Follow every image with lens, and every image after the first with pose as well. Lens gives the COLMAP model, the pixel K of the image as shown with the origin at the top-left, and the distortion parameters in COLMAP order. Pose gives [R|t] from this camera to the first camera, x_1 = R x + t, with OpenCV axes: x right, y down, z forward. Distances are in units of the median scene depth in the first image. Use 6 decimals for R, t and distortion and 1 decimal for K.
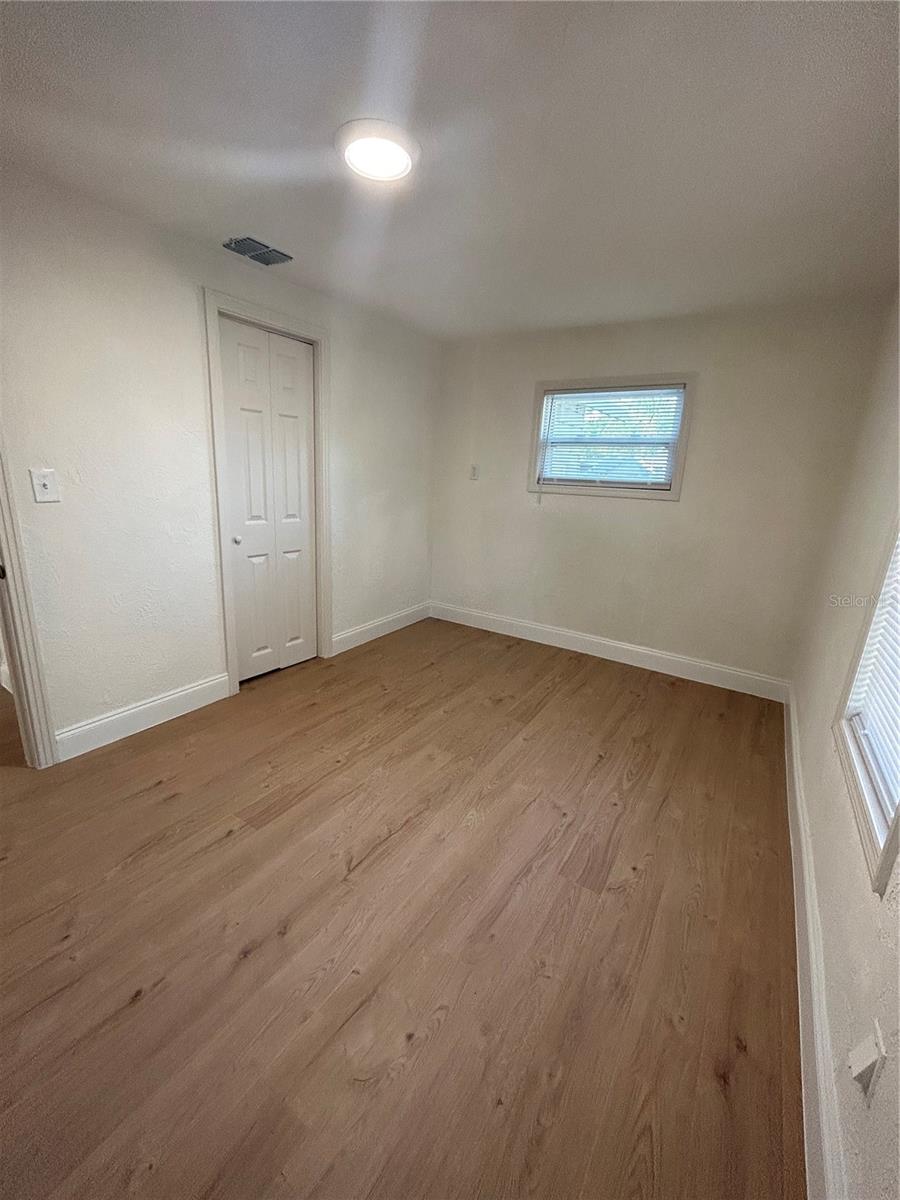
lens RADIAL K [[485.4, 0, 446.3], [0, 485.4, 599.9], [0, 0, 1]] dist [-0.002481, -0.000089]
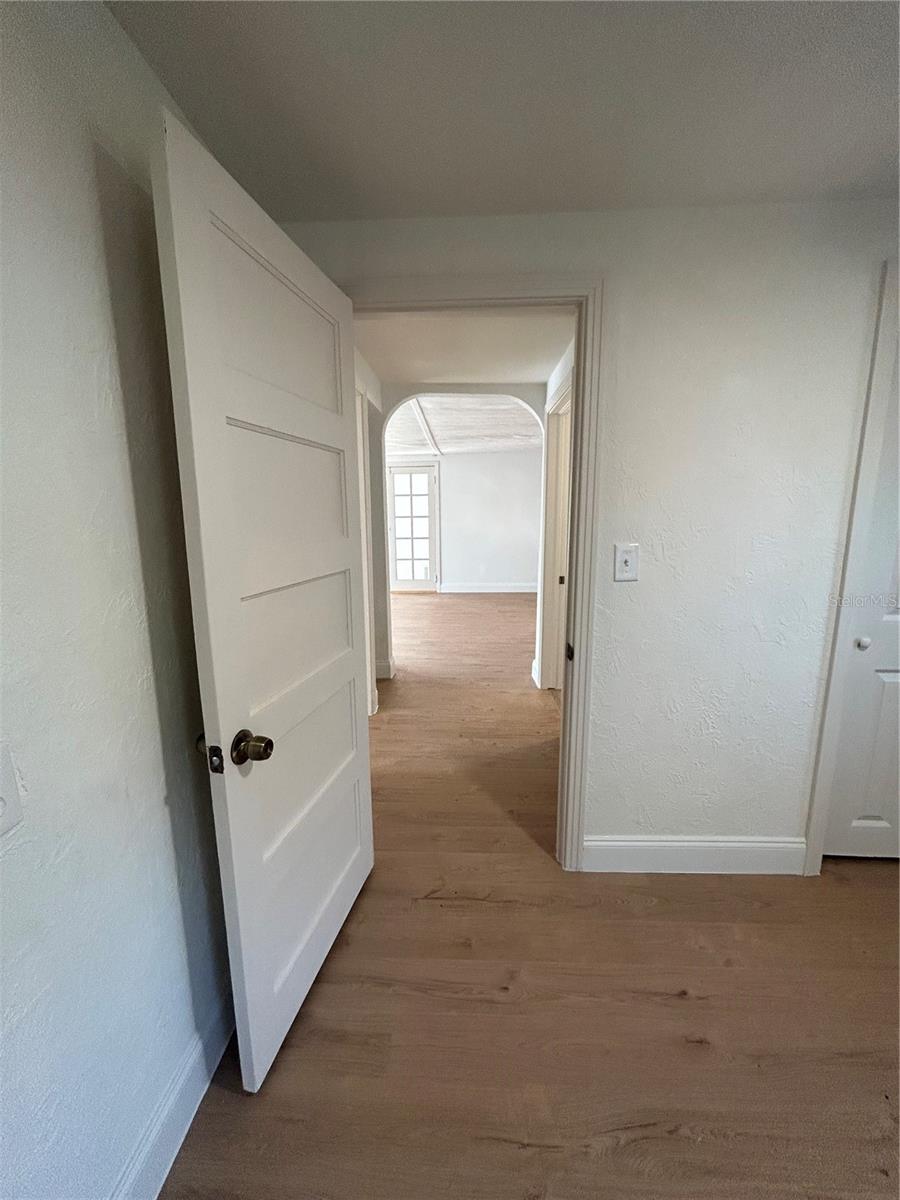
lens RADIAL K [[485.4, 0, 449.4], [0, 485.4, 595.9], [0, 0, 1]] dist [-0.002481, -0.000089]
pose [[0.509485, 0.100037, -0.854645, -0.192056], [-0.182694, 0.983151, 0.006169, -0.100755], [0.840862, 0.152995, 0.519176, 0.232287]]
